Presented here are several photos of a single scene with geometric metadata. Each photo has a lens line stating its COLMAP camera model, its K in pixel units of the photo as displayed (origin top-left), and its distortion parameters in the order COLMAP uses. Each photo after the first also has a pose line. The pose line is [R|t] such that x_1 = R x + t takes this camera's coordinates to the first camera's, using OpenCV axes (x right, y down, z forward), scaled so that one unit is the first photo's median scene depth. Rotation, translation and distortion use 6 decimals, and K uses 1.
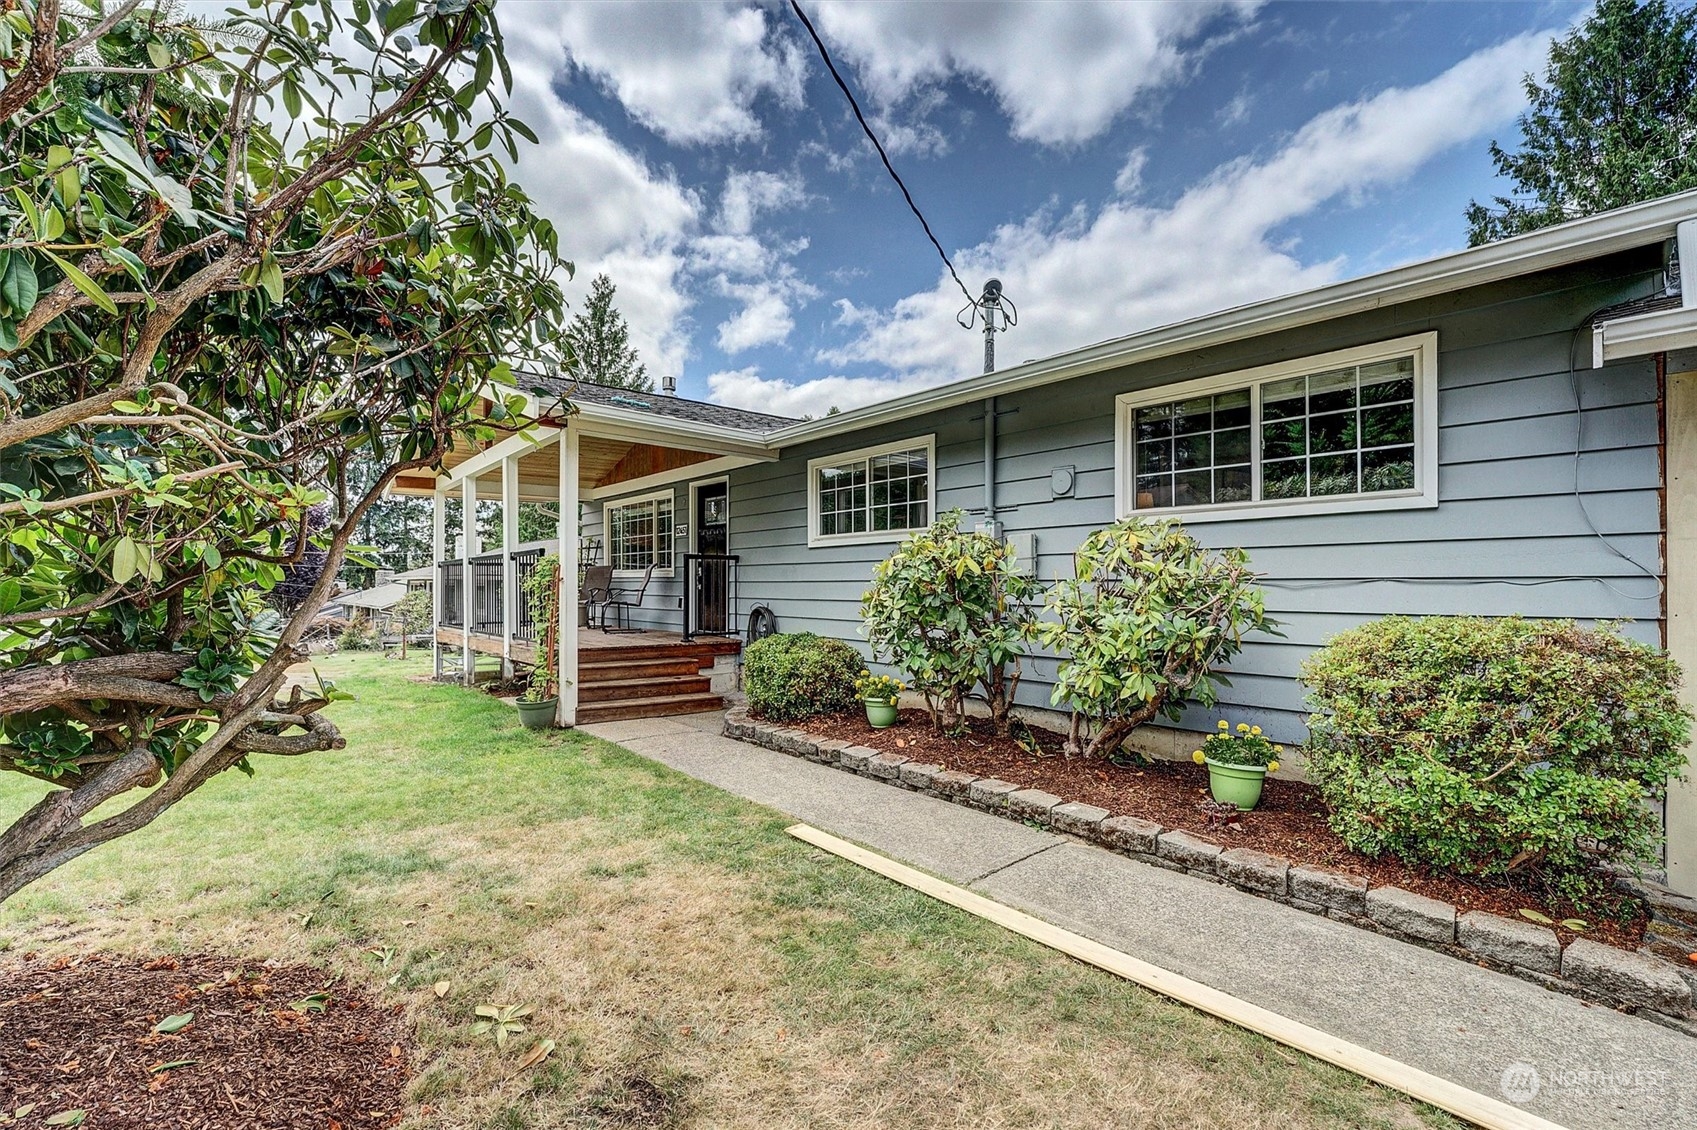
lens RADIAL K [[700.8, 0, 848.0], [0, 700.8, 574.0], [0, 0, 1]] dist [-0.030377, -0.000246]
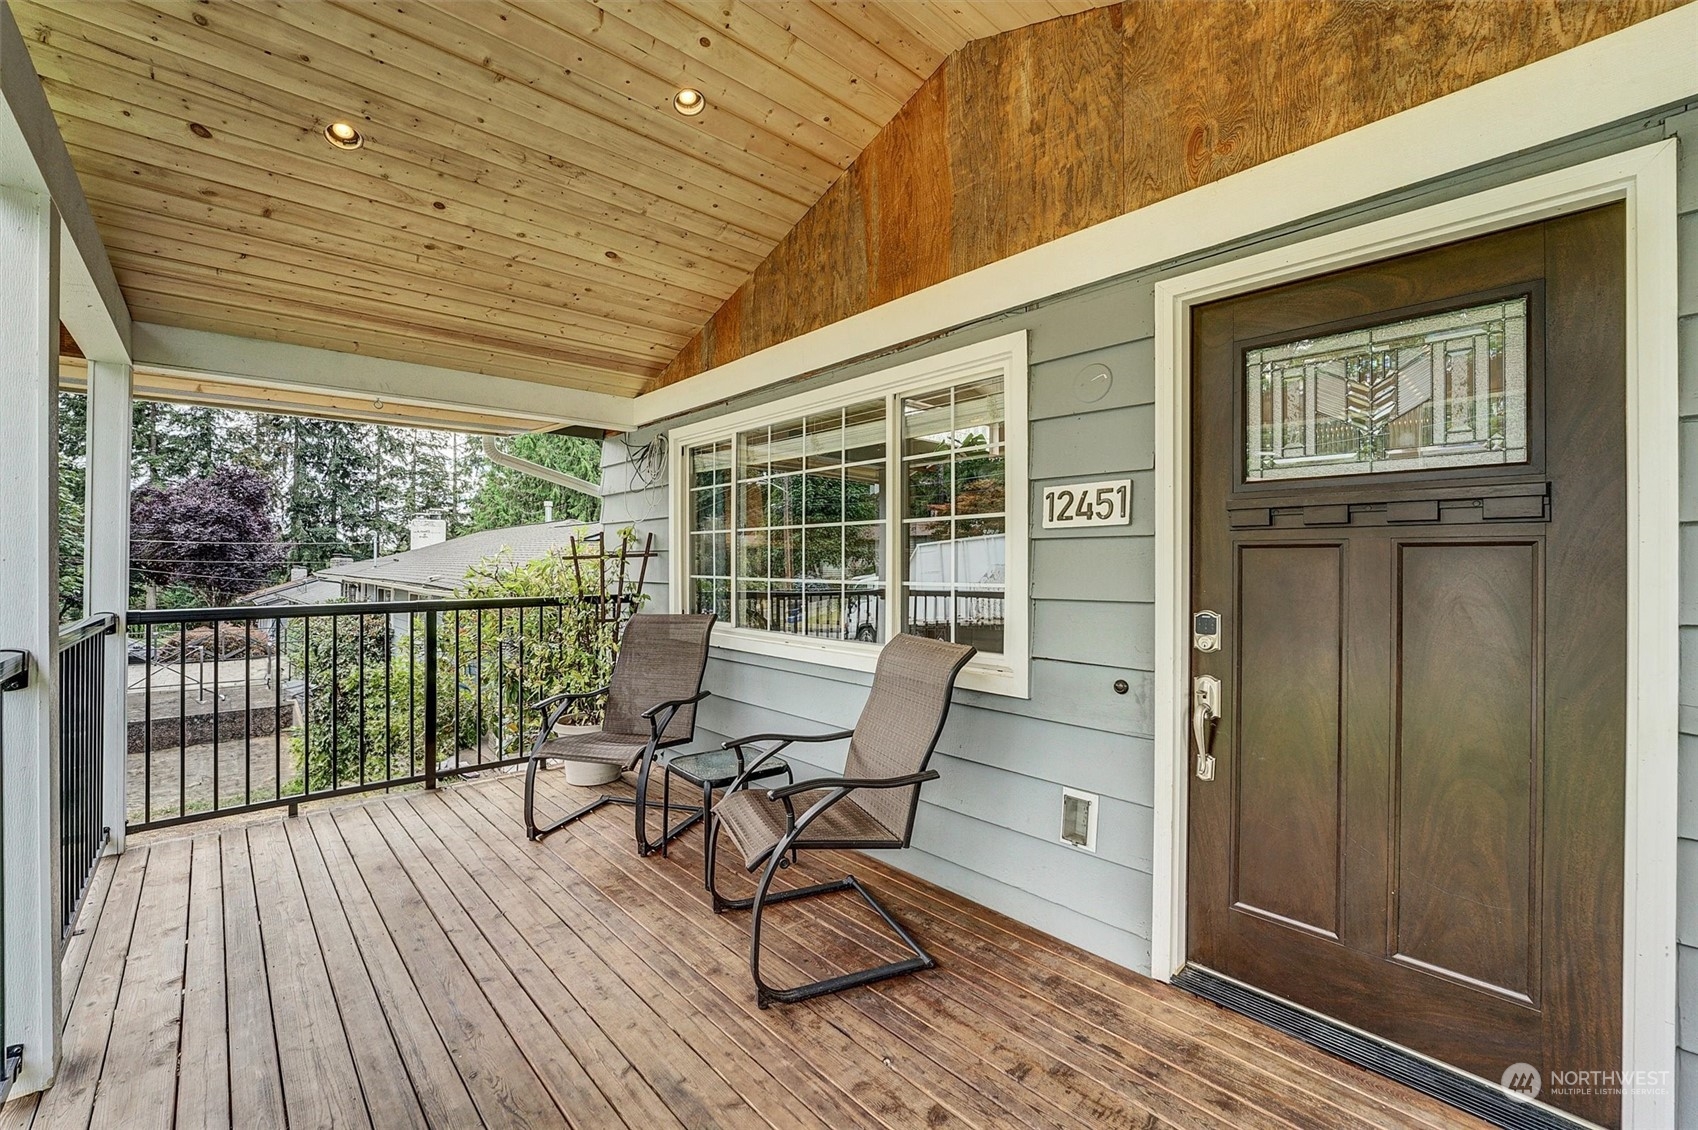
lens RADIAL K [[701.2, 0, 866.6], [0, 701.2, 560.6], [0, 0, 1]] dist [-0.030377, -0.000246]
pose [[0.999265, 0.003662, 0.038165, -0.044783], [-0.003778, 0.999988, 0.002961, -0.006336], [-0.038154, -0.003103, 0.999267, 0.109001]]
